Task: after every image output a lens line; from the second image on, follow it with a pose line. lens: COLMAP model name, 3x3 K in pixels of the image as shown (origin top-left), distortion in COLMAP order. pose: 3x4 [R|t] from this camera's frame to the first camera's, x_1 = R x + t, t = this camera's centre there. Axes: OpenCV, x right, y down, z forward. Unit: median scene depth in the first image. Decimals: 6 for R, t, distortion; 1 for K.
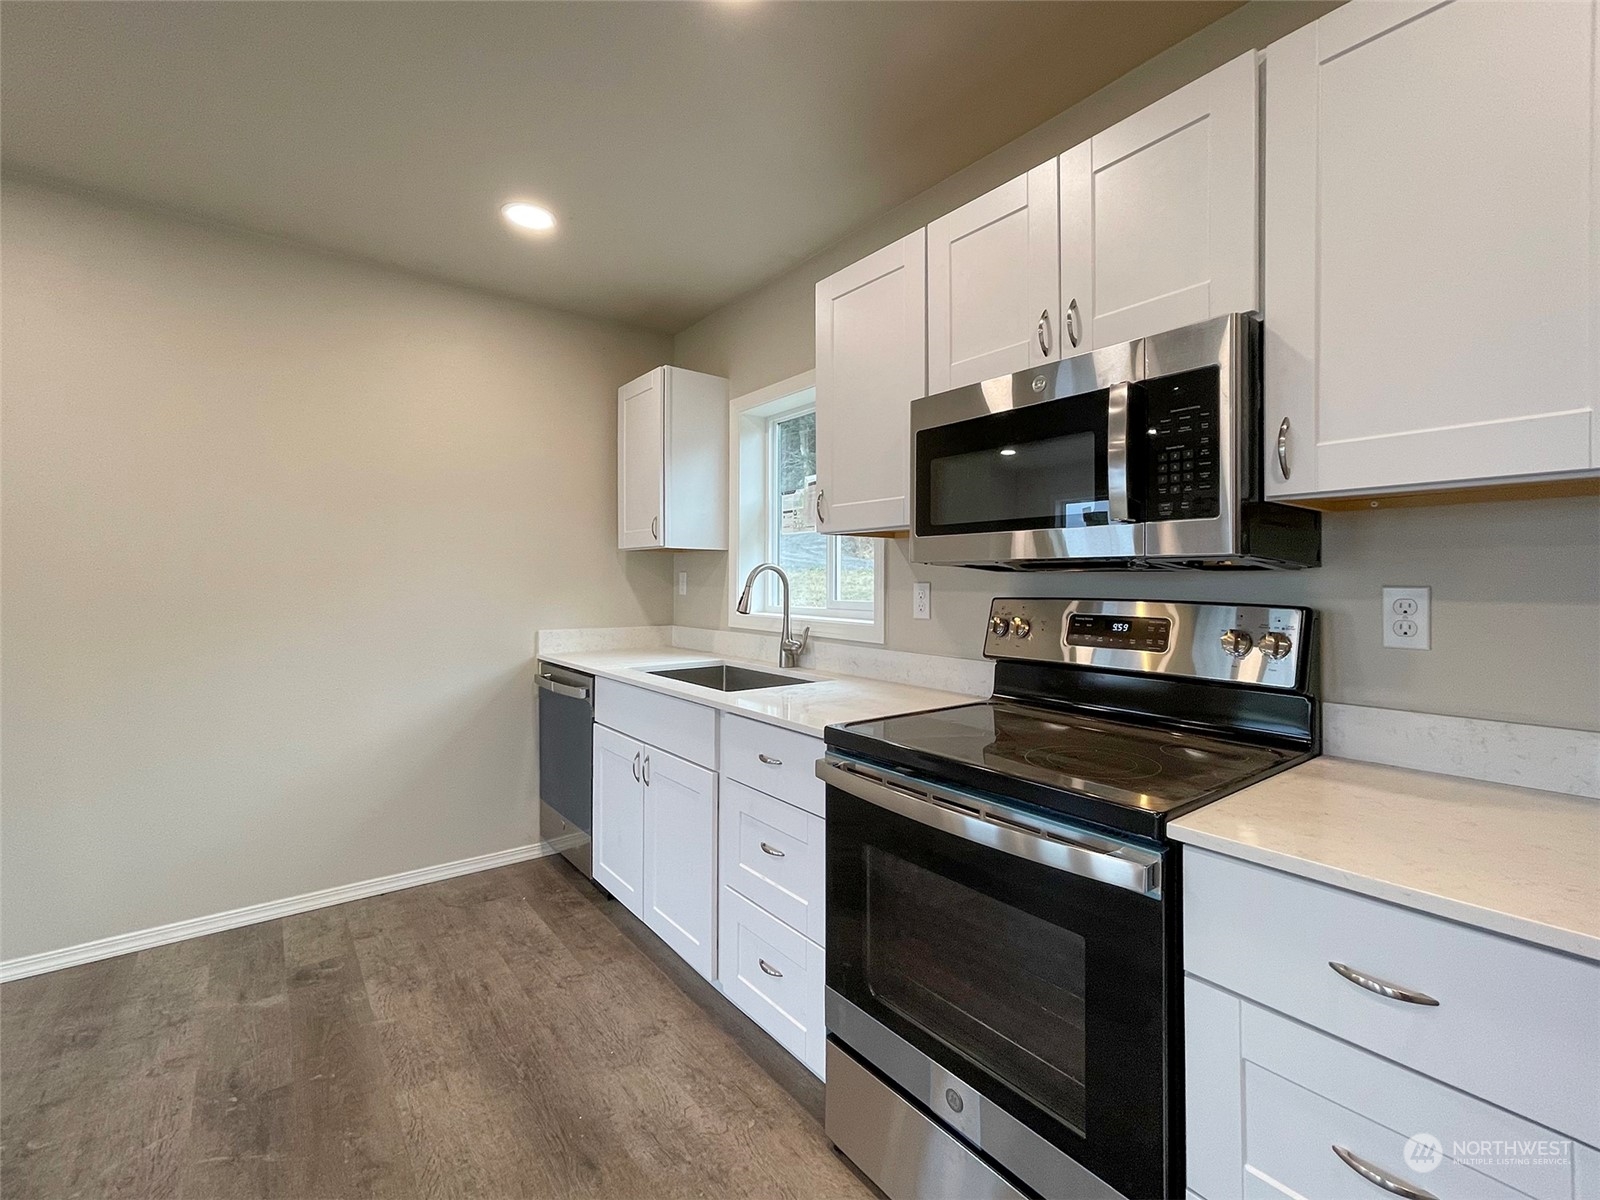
lens RADIAL K [[712.0, 0, 846.8], [0, 712.0, 576.7], [0, 0, 1]] dist [-0.000485, -0.000225]
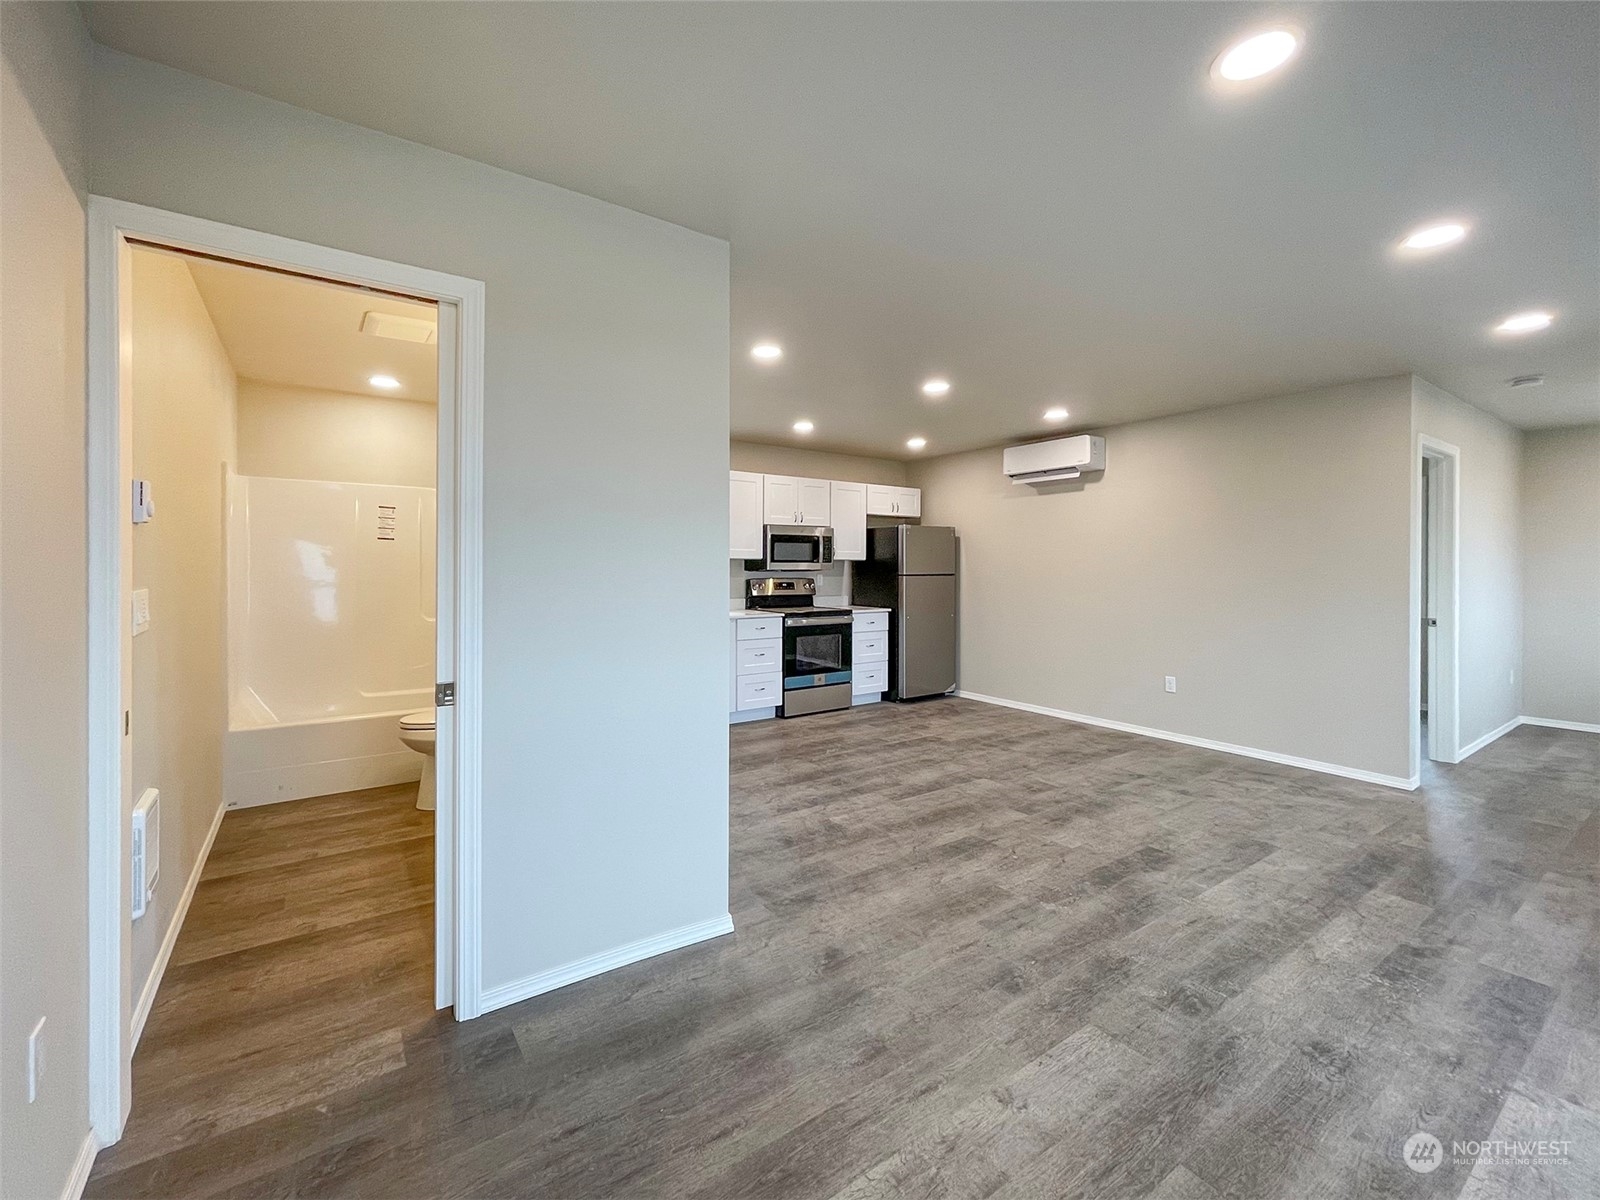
lens RADIAL K [[666.8, 0, 772.8], [0, 666.8, 567.2], [0, 0, 1]] dist [-0.000150, -0.000251]
pose [[0.109933, -0.012139, 0.993865, -3.092290], [-0.011016, 0.999849, 0.013431, -0.074254], [-0.993878, -0.012425, 0.109783, 0.564743]]
